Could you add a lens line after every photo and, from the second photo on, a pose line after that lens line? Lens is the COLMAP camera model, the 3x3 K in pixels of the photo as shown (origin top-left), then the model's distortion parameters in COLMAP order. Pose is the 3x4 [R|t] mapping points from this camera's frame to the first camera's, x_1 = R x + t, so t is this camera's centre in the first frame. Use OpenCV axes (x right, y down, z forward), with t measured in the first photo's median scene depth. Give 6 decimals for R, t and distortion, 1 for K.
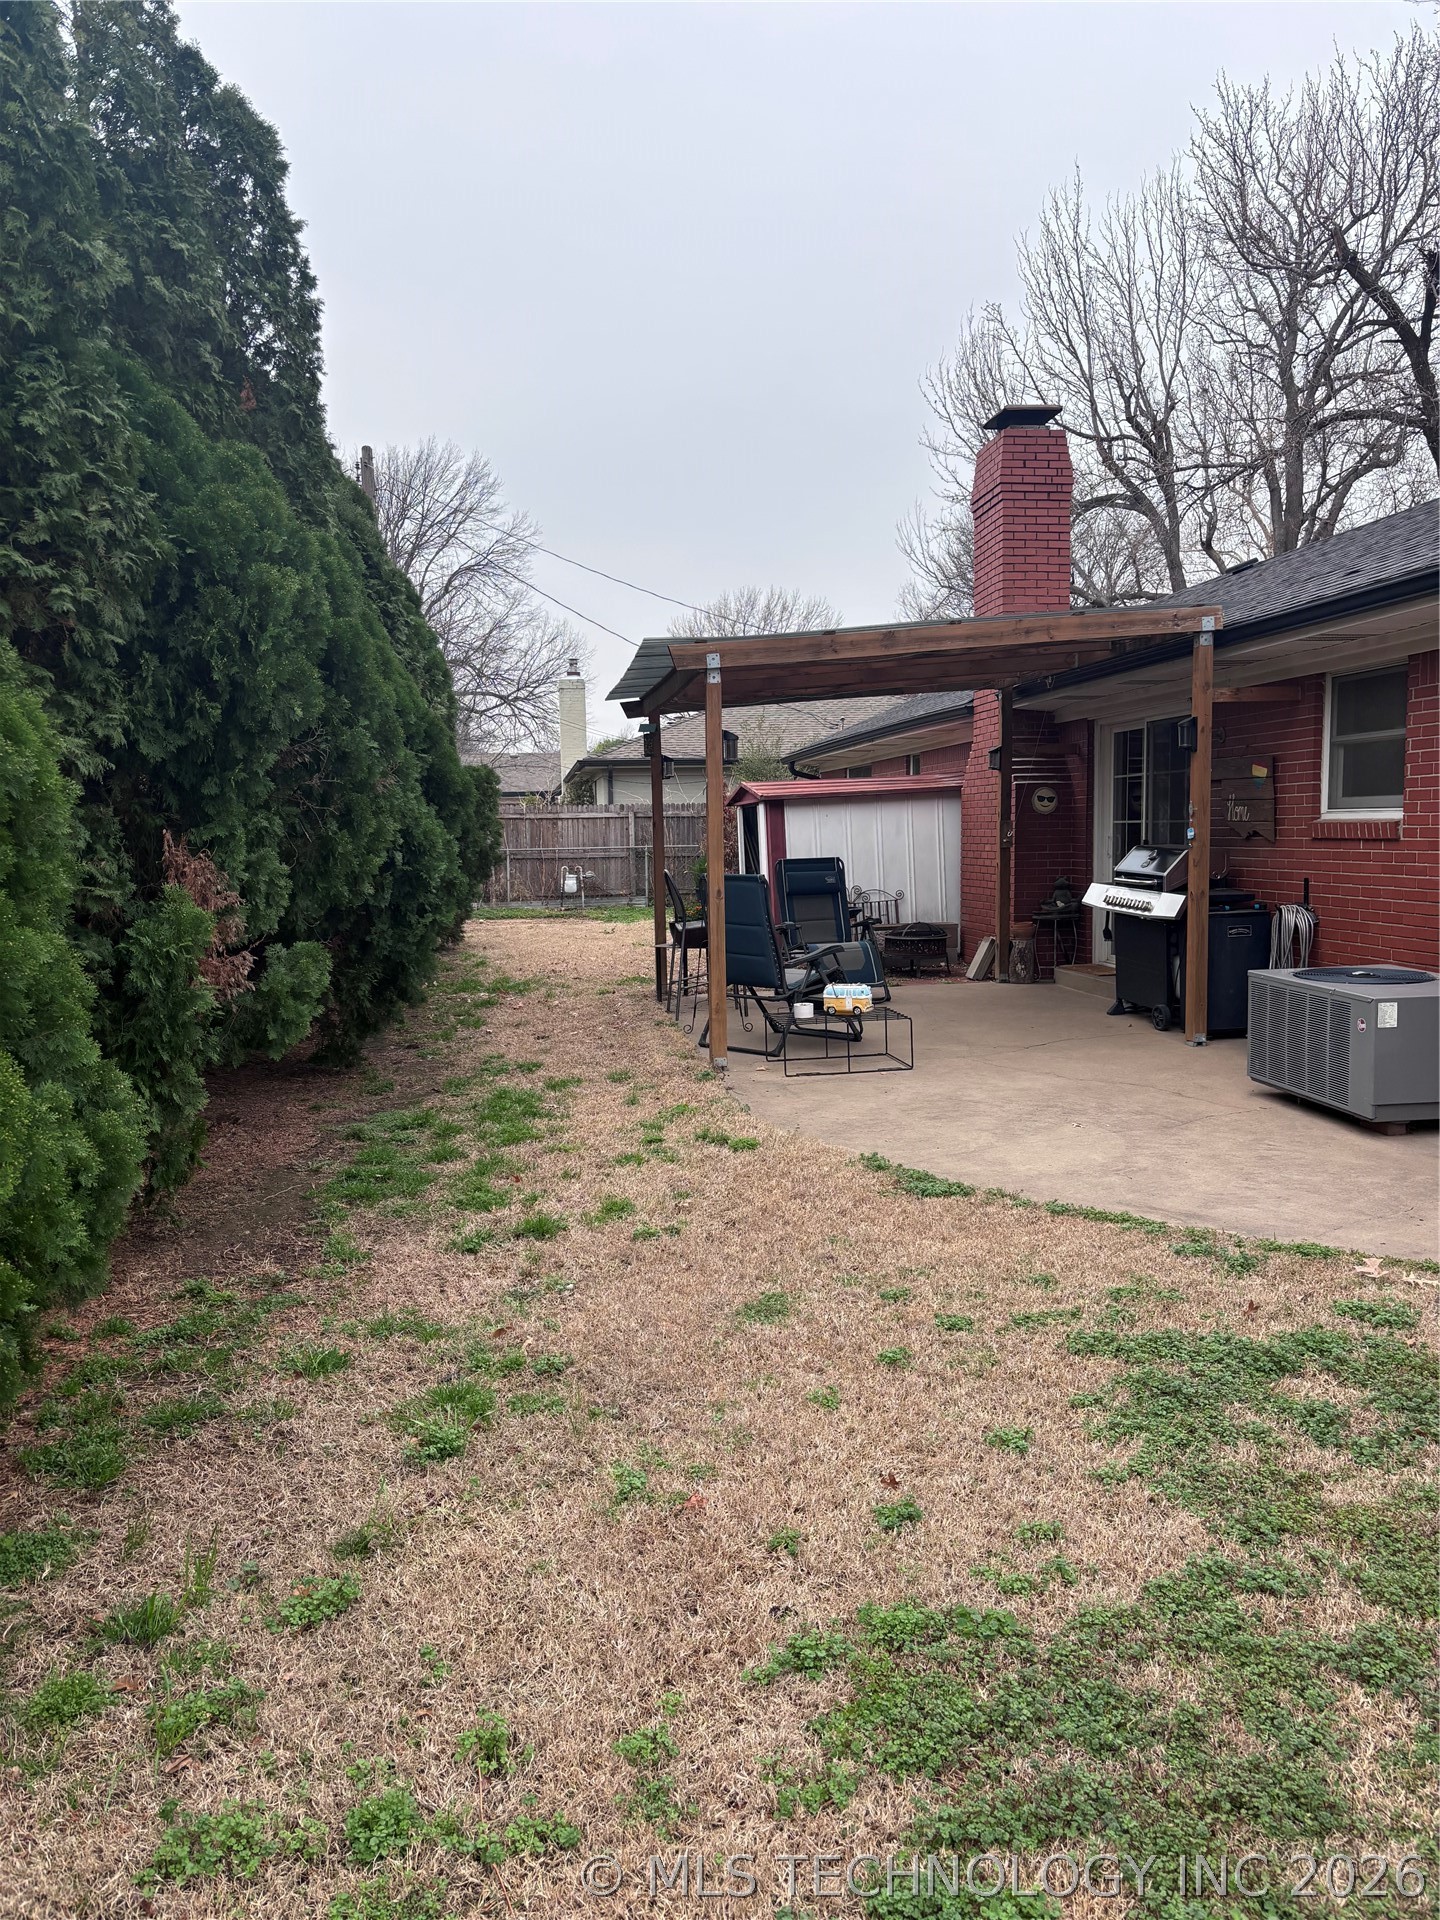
lens RADIAL K [[1458.9, 0, 711.2], [0, 1458.9, 966.5], [0, 0, 1]] dist [0.033336, -0.014959]
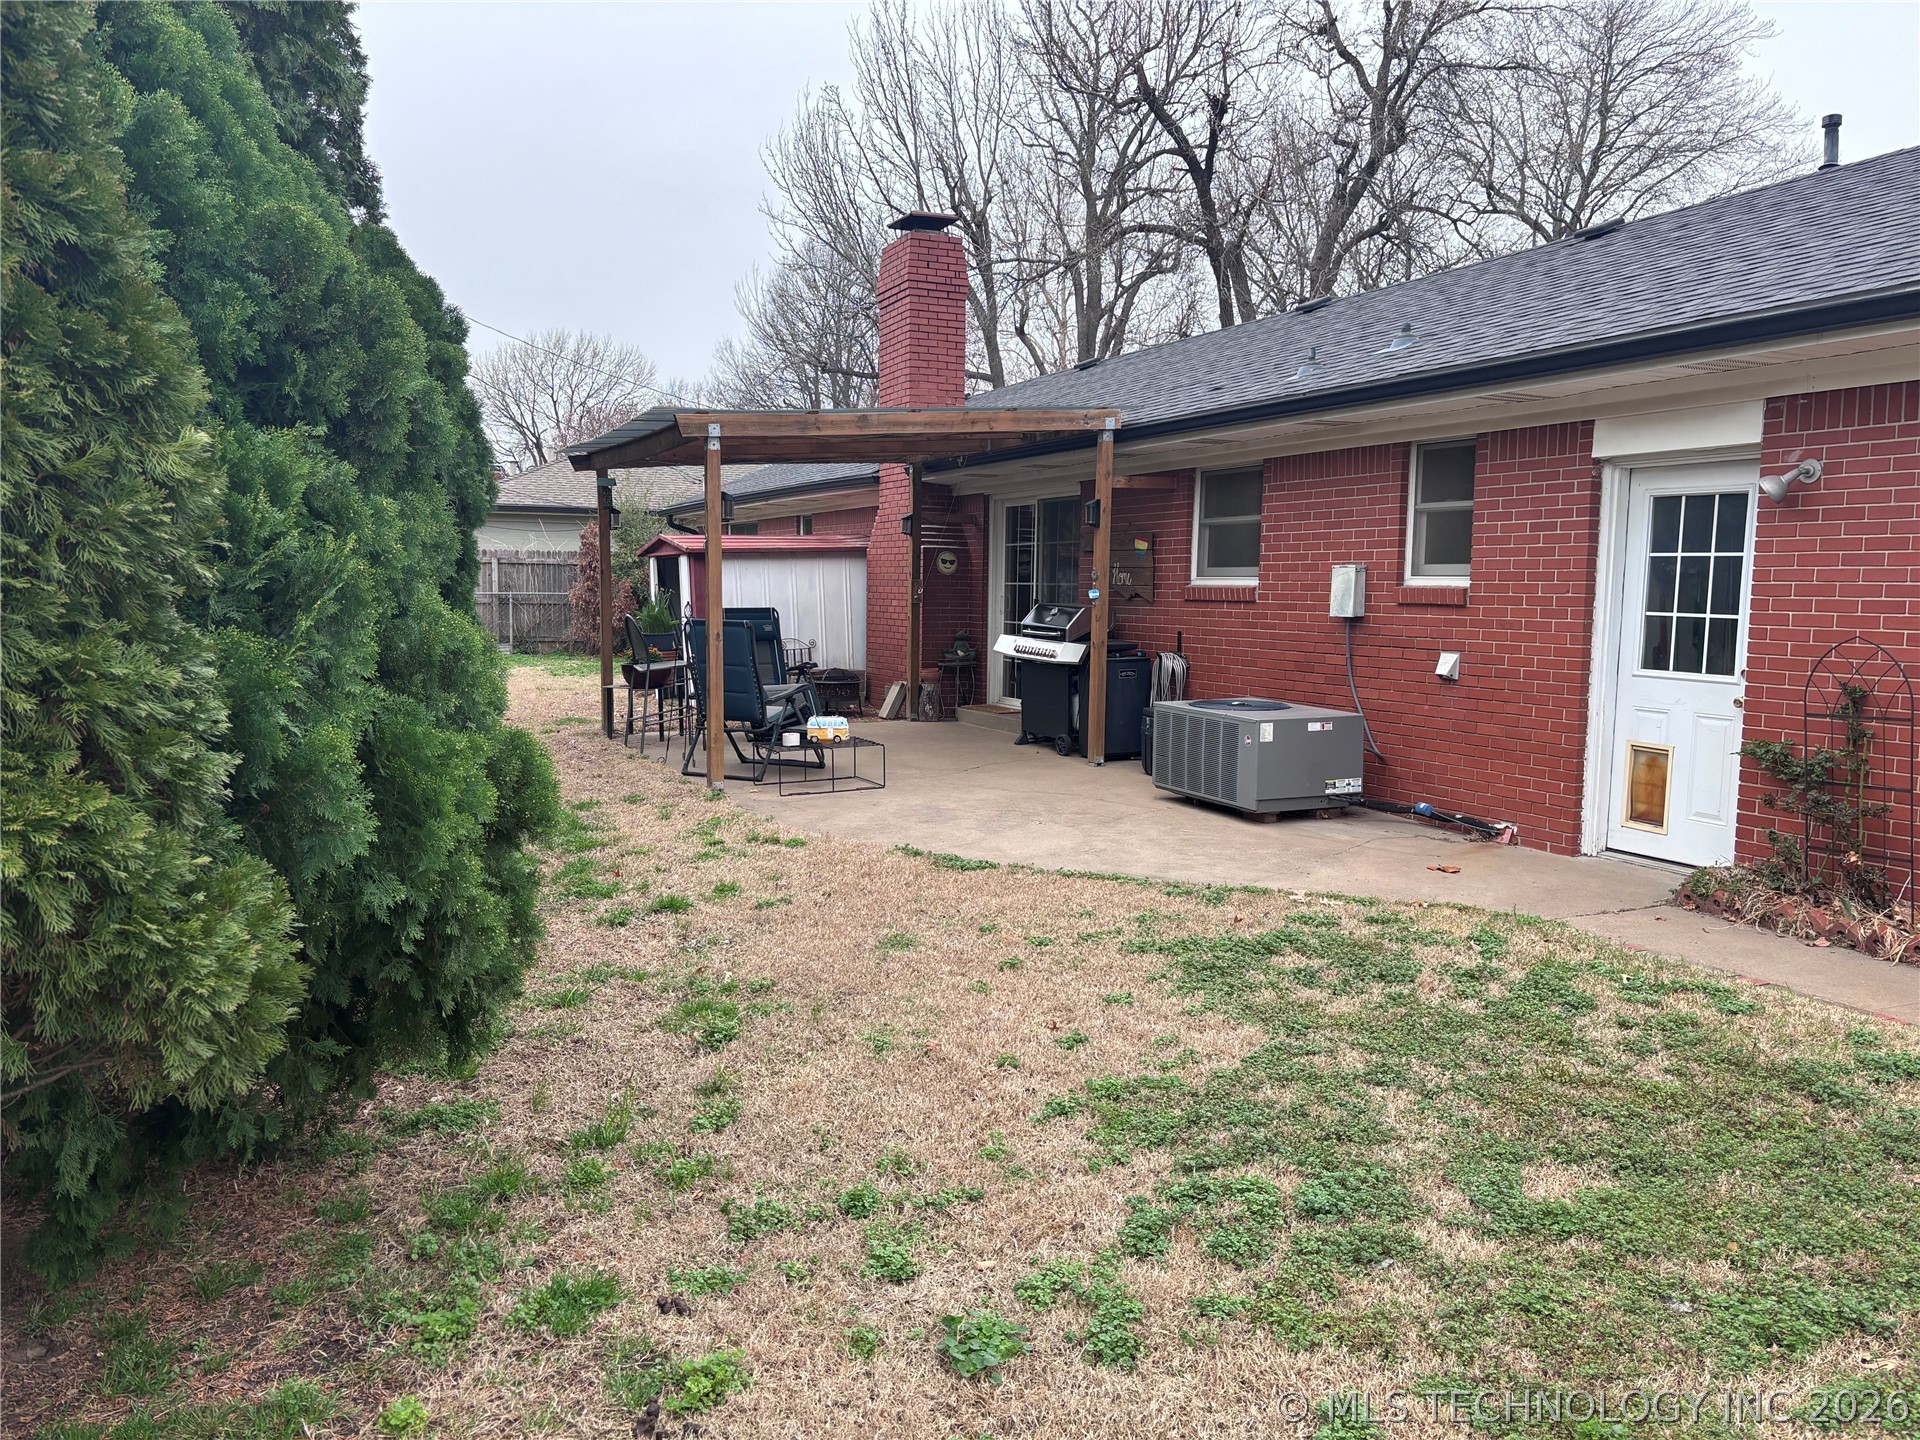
lens RADIAL K [[1470.3, 0, 960.0], [0, 1470.3, 720.0], [0, 0, 1]] dist [0.161187, -0.399777]
pose [[0.952663, -0.002442, 0.304017, -0.143504], [0.003474, 0.999990, -0.002854, 0.016768], [-0.304007, 0.003775, 0.952662, -0.131882]]
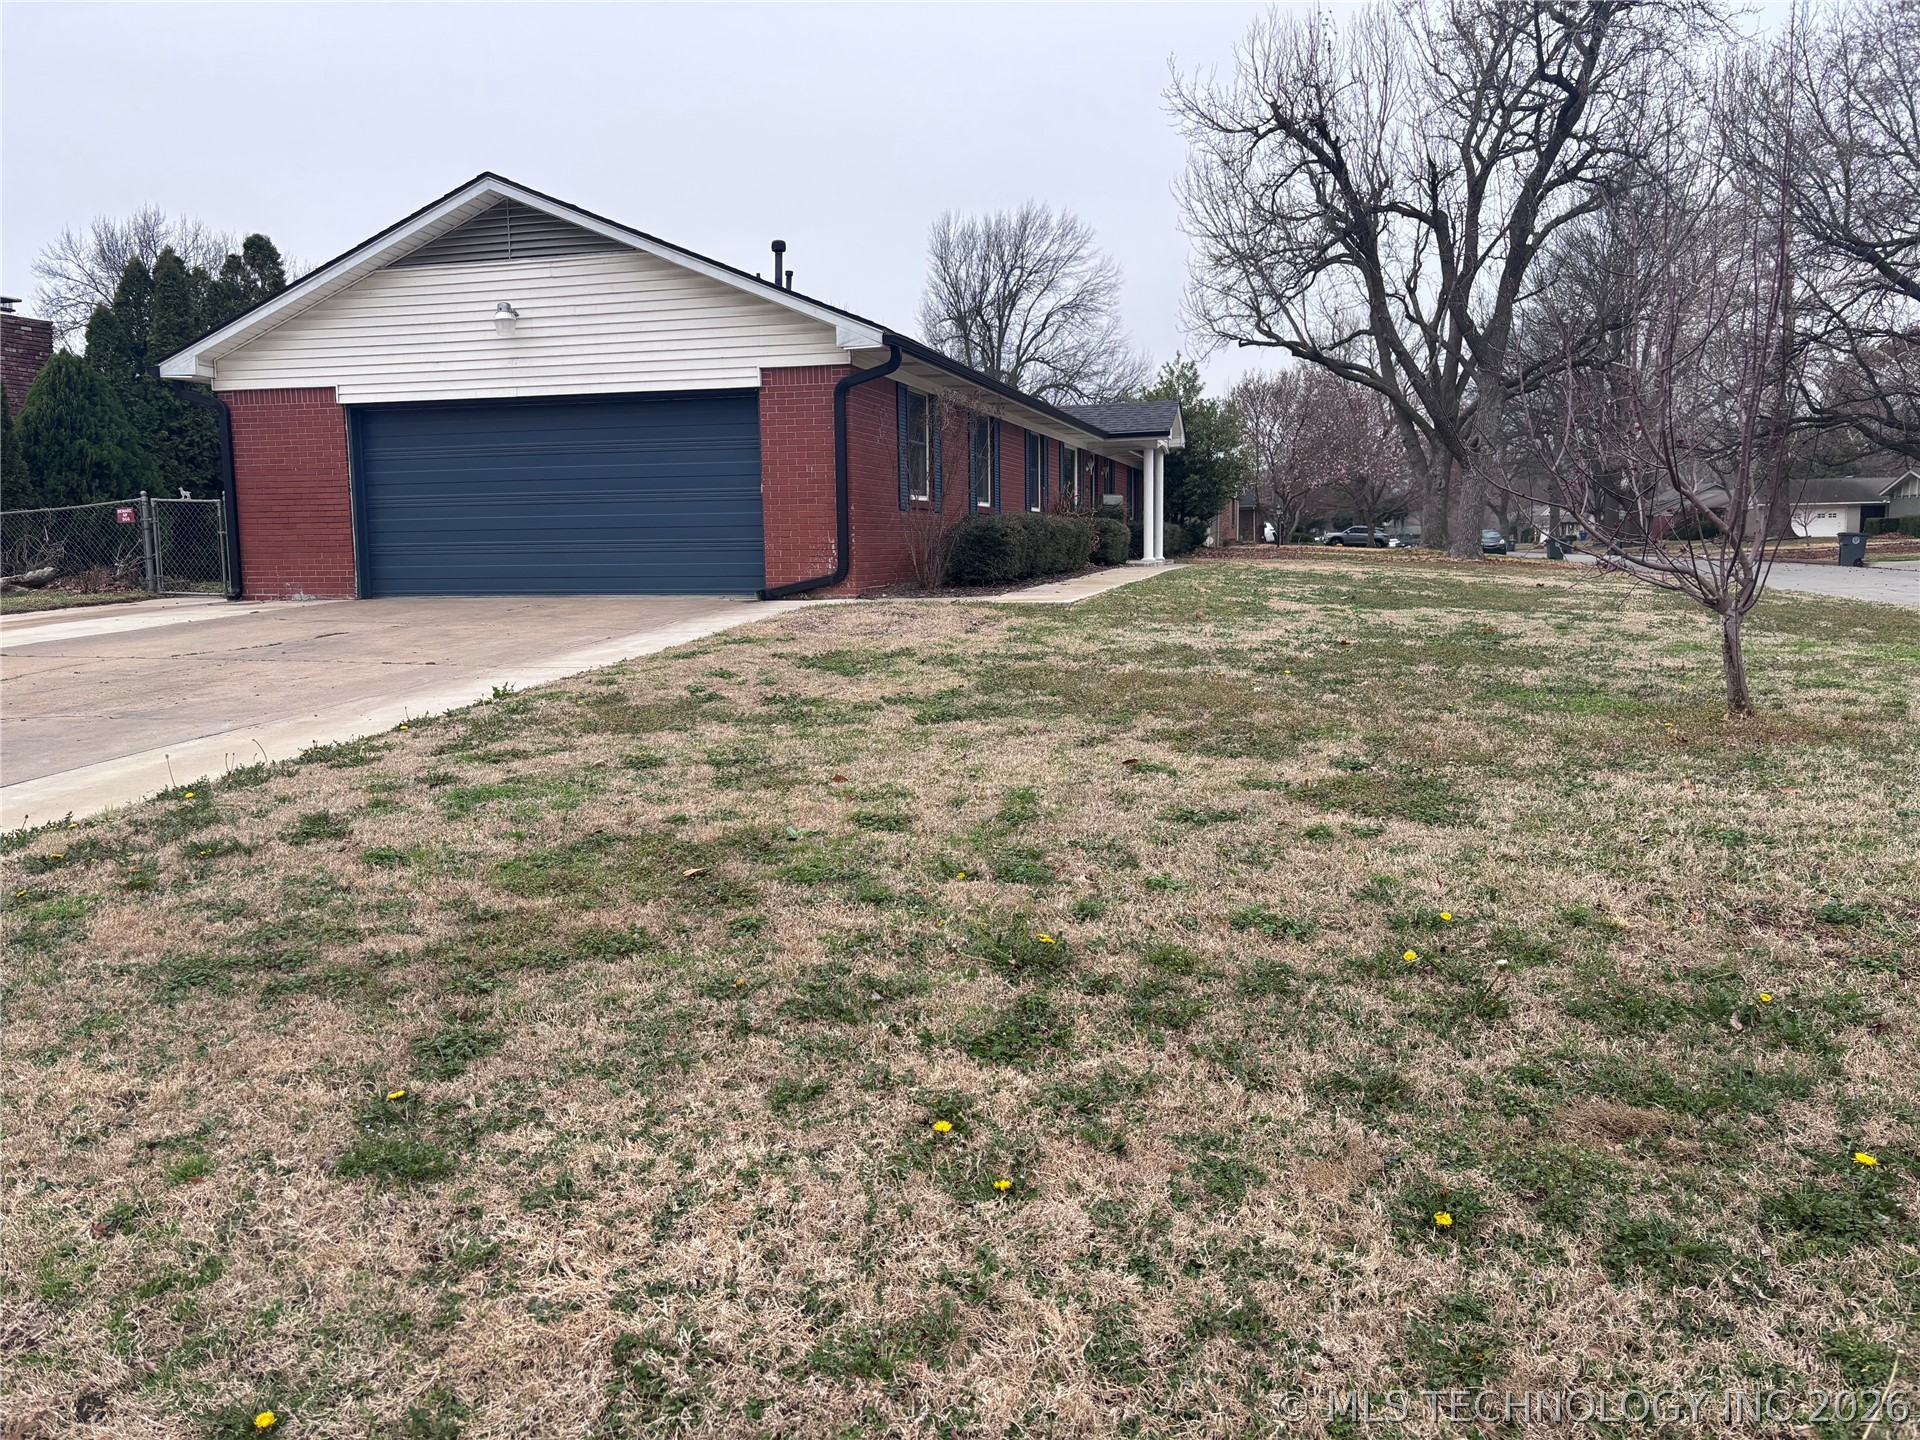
lens RADIAL K [[1458.9, 0, 960.0], [0, 1458.9, 720.0], [0, 0, 1]] dist [0.033336, -0.014959]
pose [[0.916769, 0.053270, -0.395849, 1.869110], [-0.039856, 0.998321, 0.042040, 0.150460], [0.397424, -0.022764, 0.917353, -1.090132]]
